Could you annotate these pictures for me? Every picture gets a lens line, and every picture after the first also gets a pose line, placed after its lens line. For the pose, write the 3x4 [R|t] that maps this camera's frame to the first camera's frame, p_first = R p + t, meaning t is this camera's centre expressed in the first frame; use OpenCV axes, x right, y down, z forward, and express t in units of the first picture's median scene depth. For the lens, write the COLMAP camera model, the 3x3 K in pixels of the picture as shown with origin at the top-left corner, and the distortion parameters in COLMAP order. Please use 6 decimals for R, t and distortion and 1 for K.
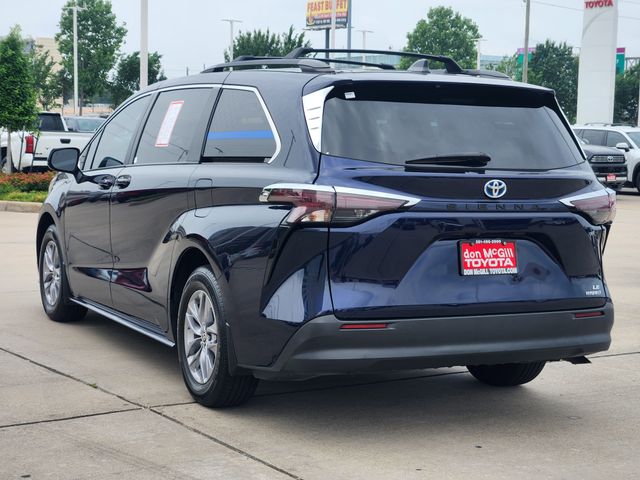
lens RADIAL K [[1255.1, 0, 320.0], [0, 1255.1, 240.0], [0, 0, 1]] dist [-0.445702, 3.483822]
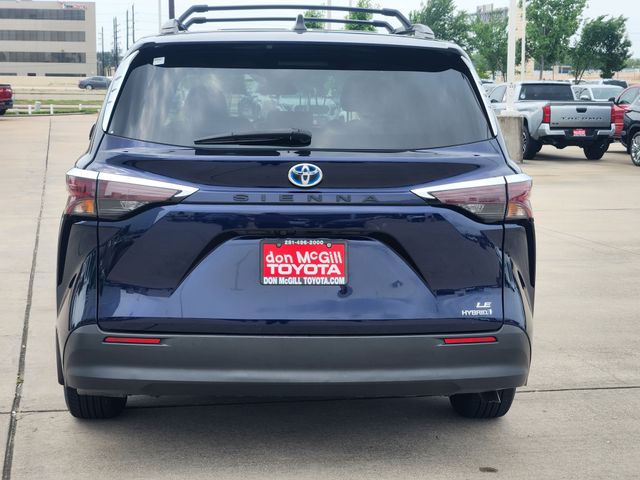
lens RADIAL K [[1255.1, 0, 320.0], [0, 1255.1, 240.0], [0, 0, 1]] dist [-0.445702, 3.483822]
pose [[0.924730, 0.028628, -0.379546, 0.442849], [-0.018618, 0.999376, 0.030021, -0.024074], [0.380168, -0.020695, 0.924686, 0.275494]]
